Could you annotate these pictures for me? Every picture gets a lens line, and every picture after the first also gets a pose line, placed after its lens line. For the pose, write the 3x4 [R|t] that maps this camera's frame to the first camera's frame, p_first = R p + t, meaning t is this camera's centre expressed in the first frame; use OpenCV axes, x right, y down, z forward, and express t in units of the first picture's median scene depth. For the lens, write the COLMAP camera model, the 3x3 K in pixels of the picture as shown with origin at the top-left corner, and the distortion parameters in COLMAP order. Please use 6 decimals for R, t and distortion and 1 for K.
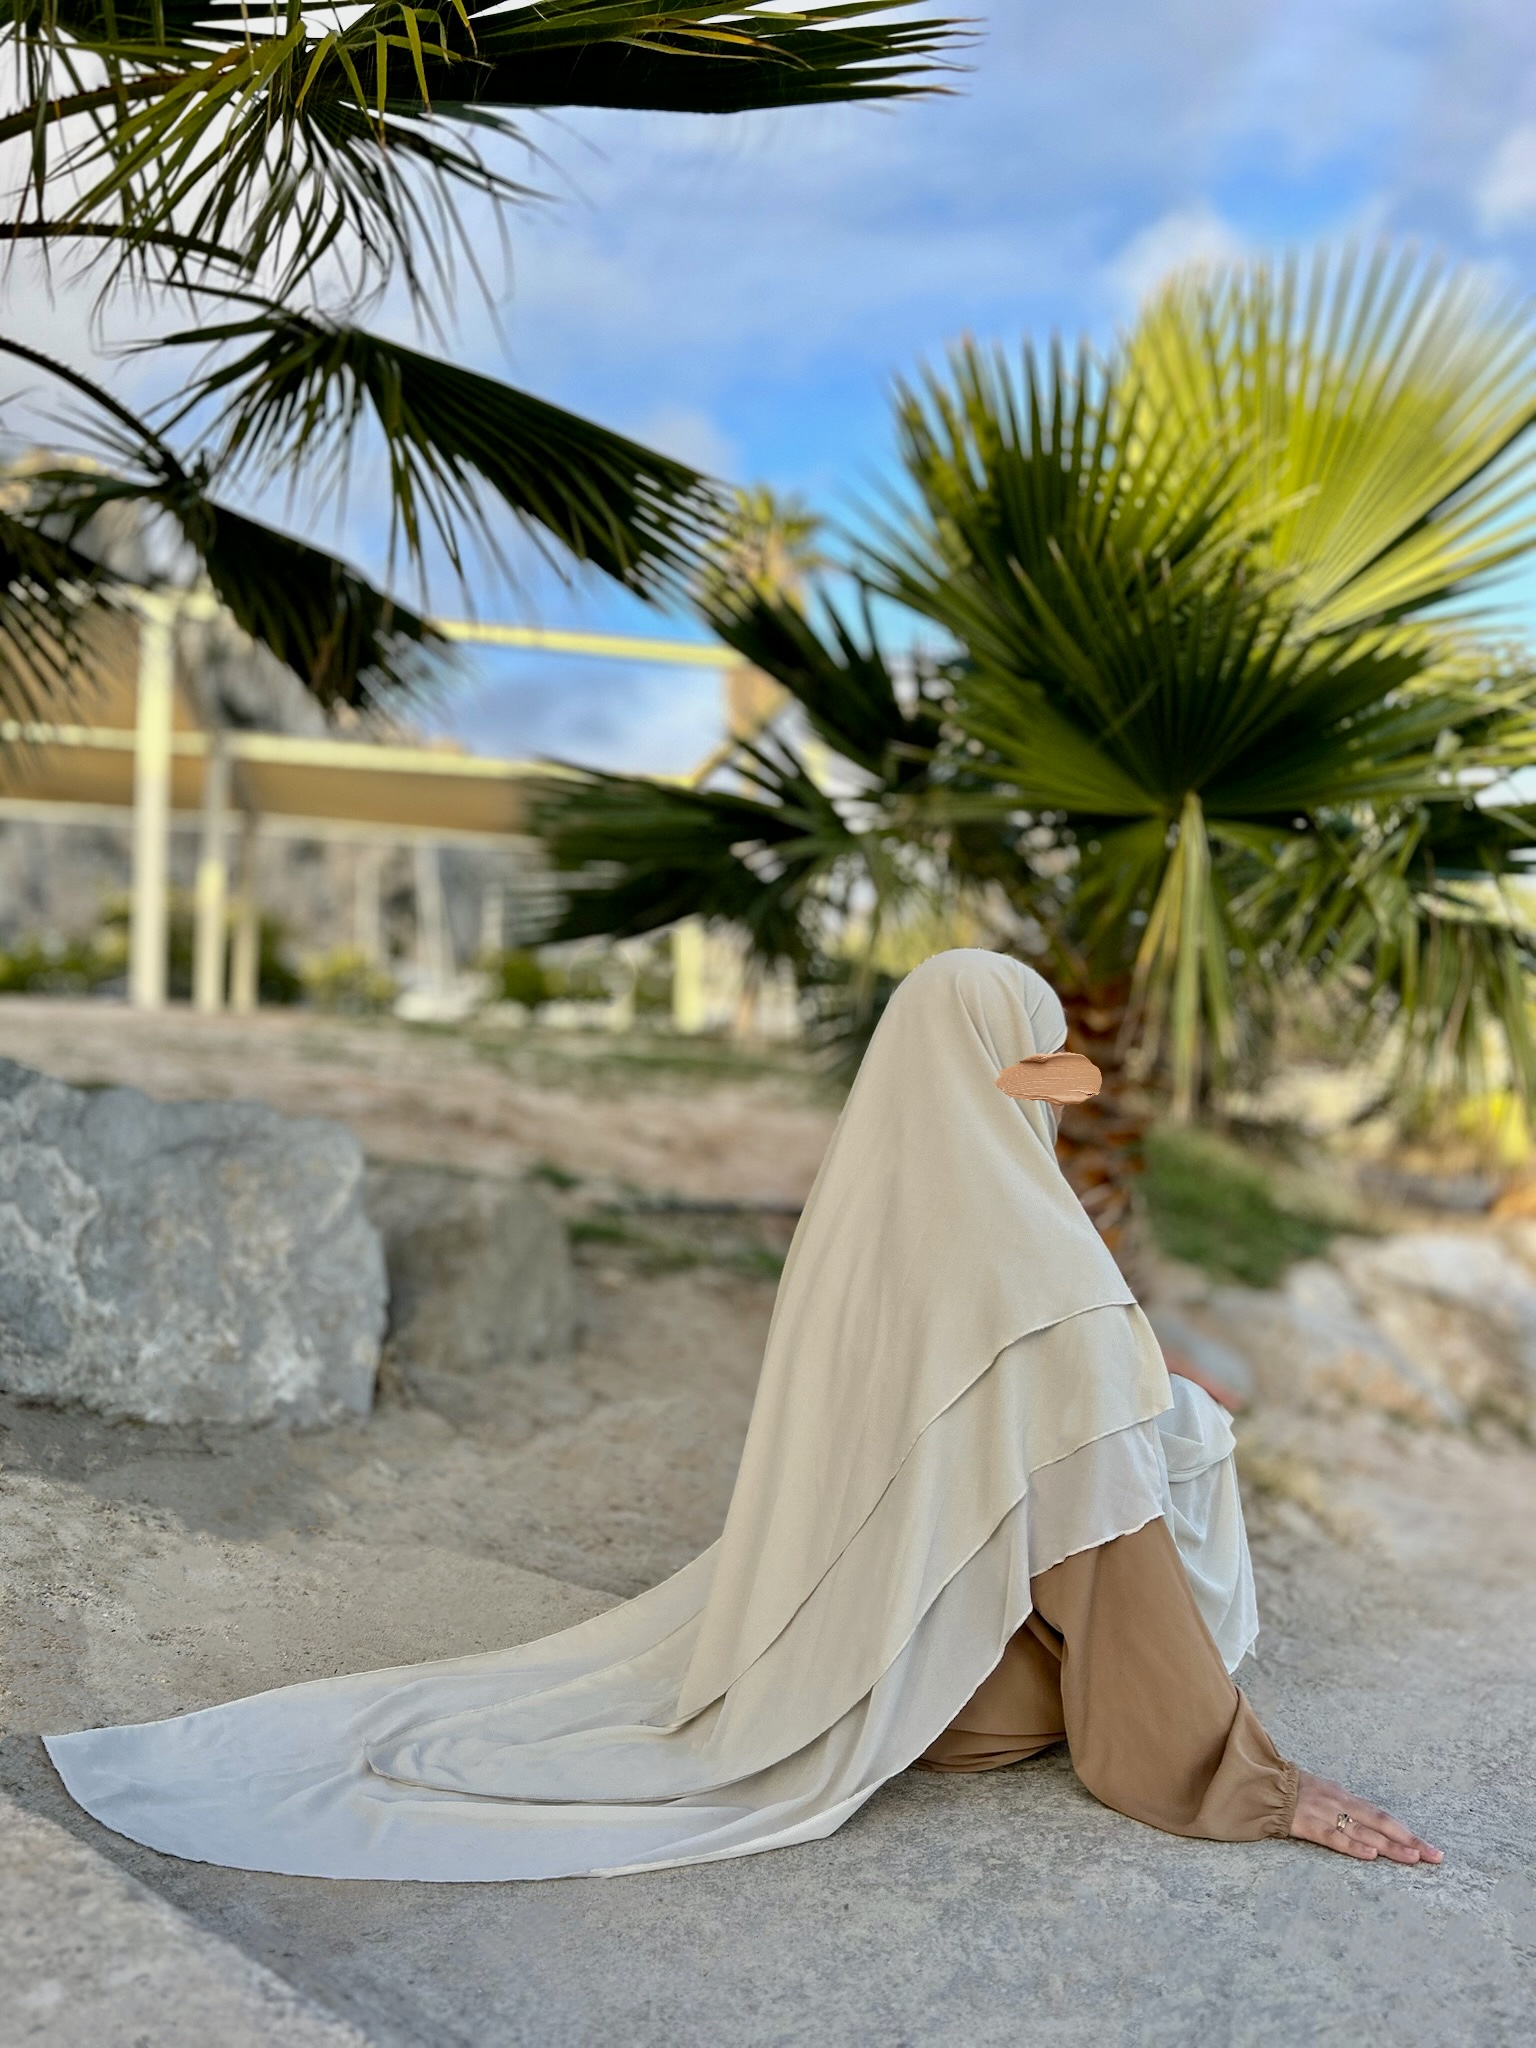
lens RADIAL K [[1582.5, 0, 762.3], [0, 1582.5, 1026.4], [0, 0, 1]] dist [0.038594, -0.042345]
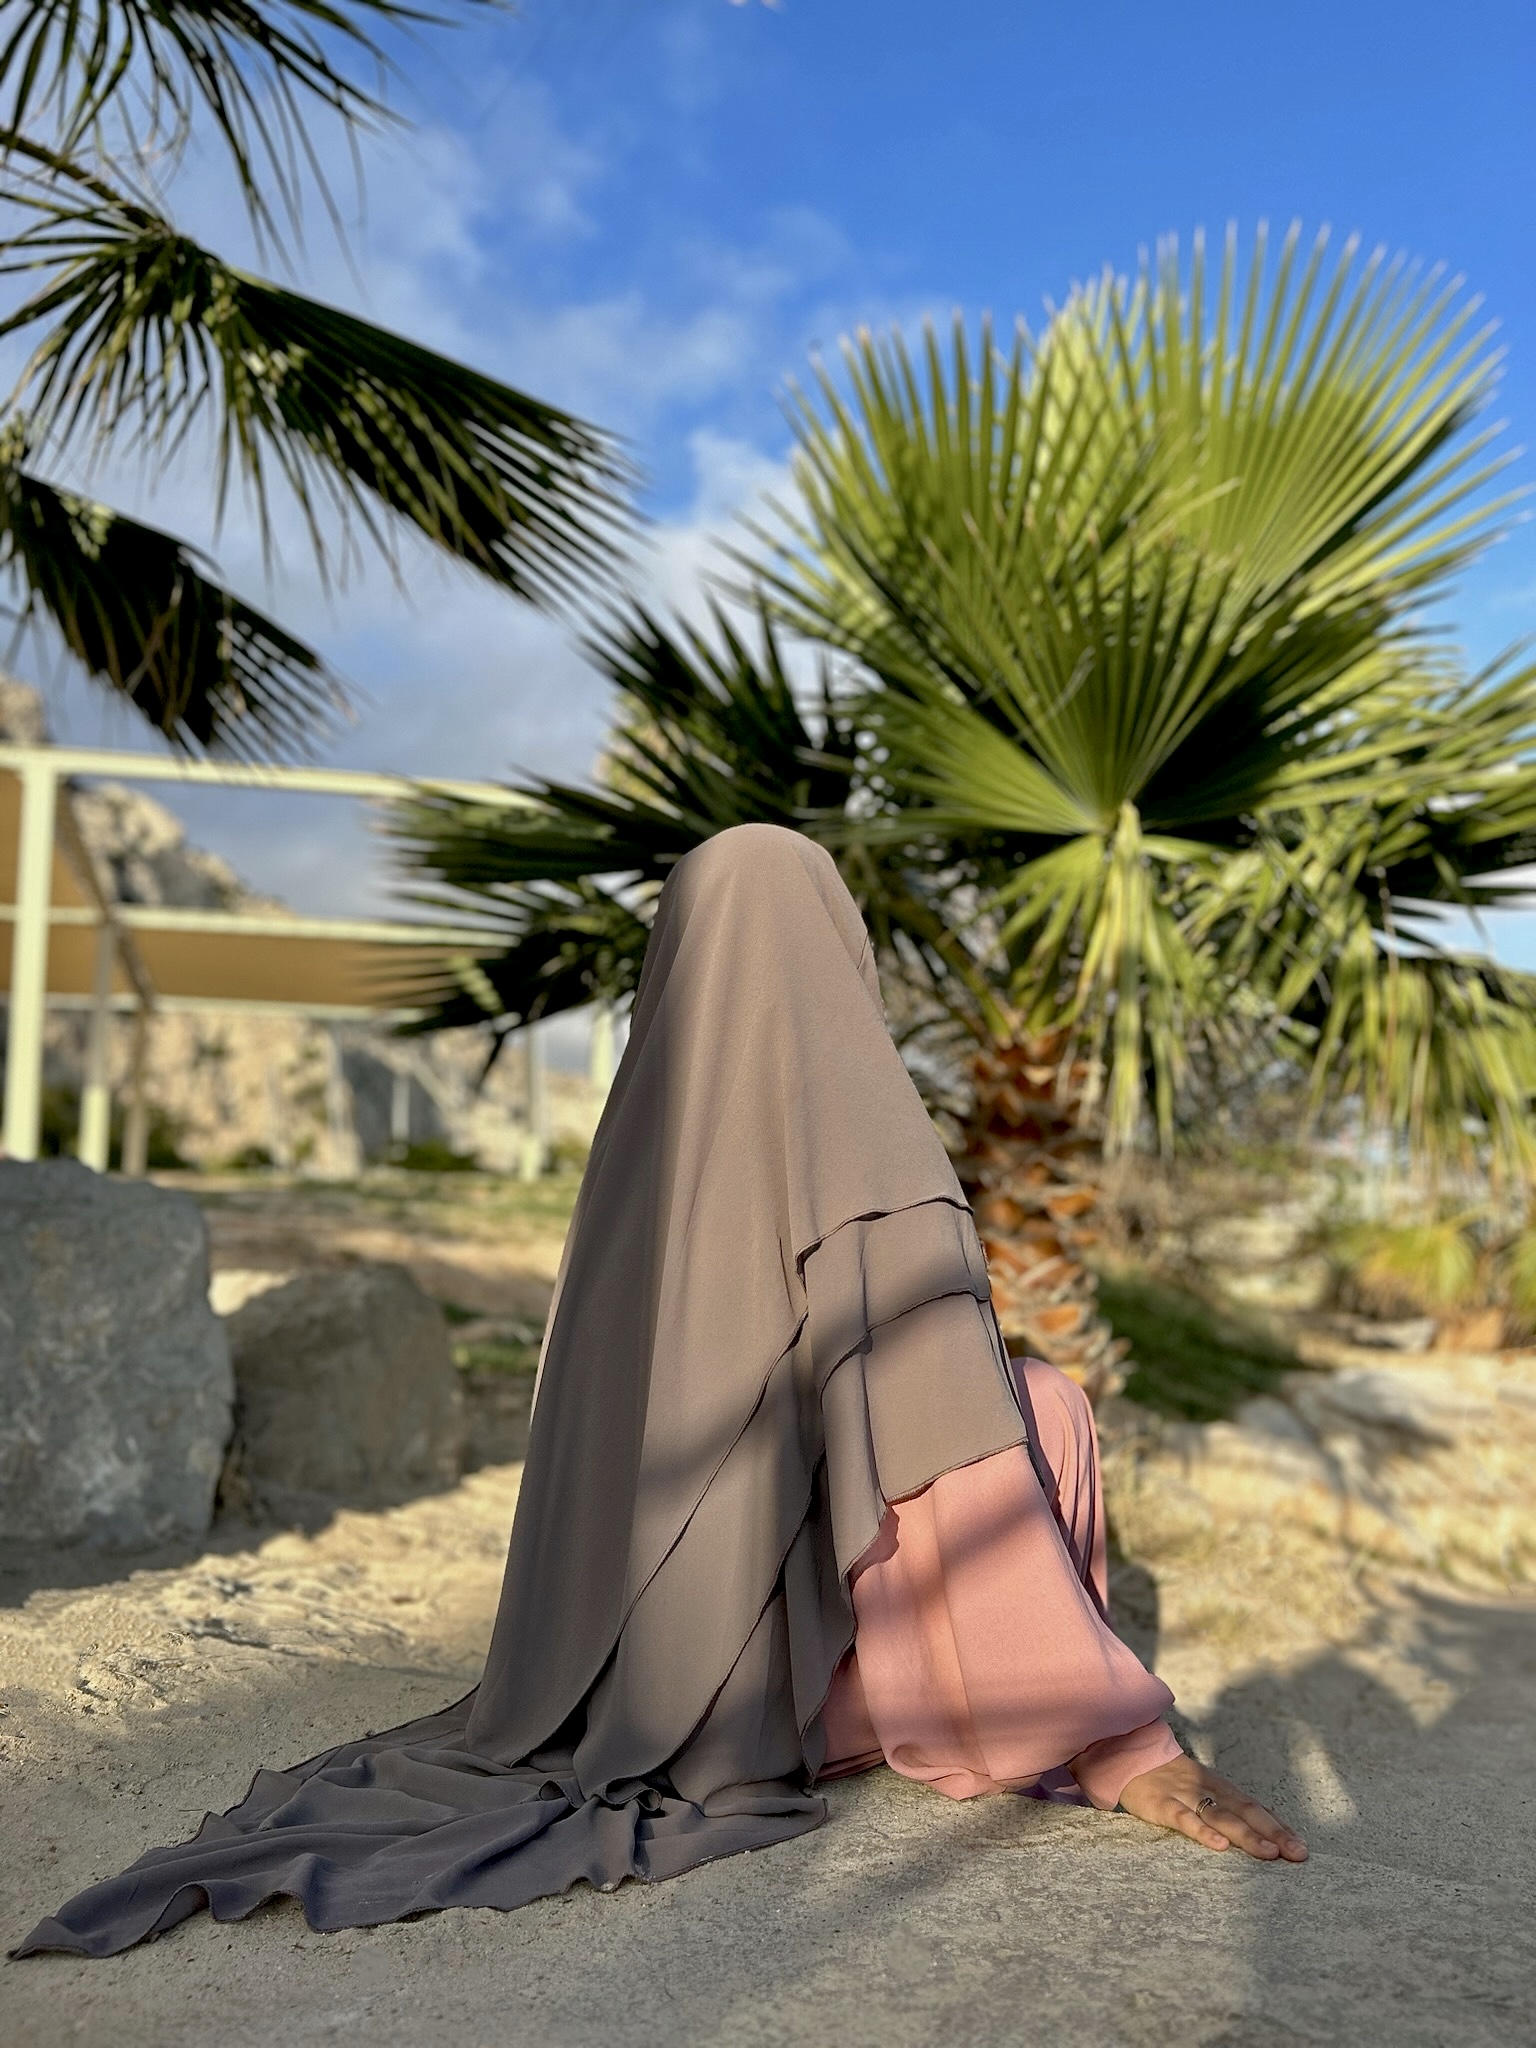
lens RADIAL K [[1582.5, 0, 762.3], [0, 1582.5, 1026.4], [0, 0, 1]] dist [0.038594, -0.042345]
pose [[0.998169, -0.024491, 0.055304, 0.004996], [0.031081, 0.992088, -0.121632, 0.093098], [-0.051887, 0.123129, 0.991033, 0.122873]]
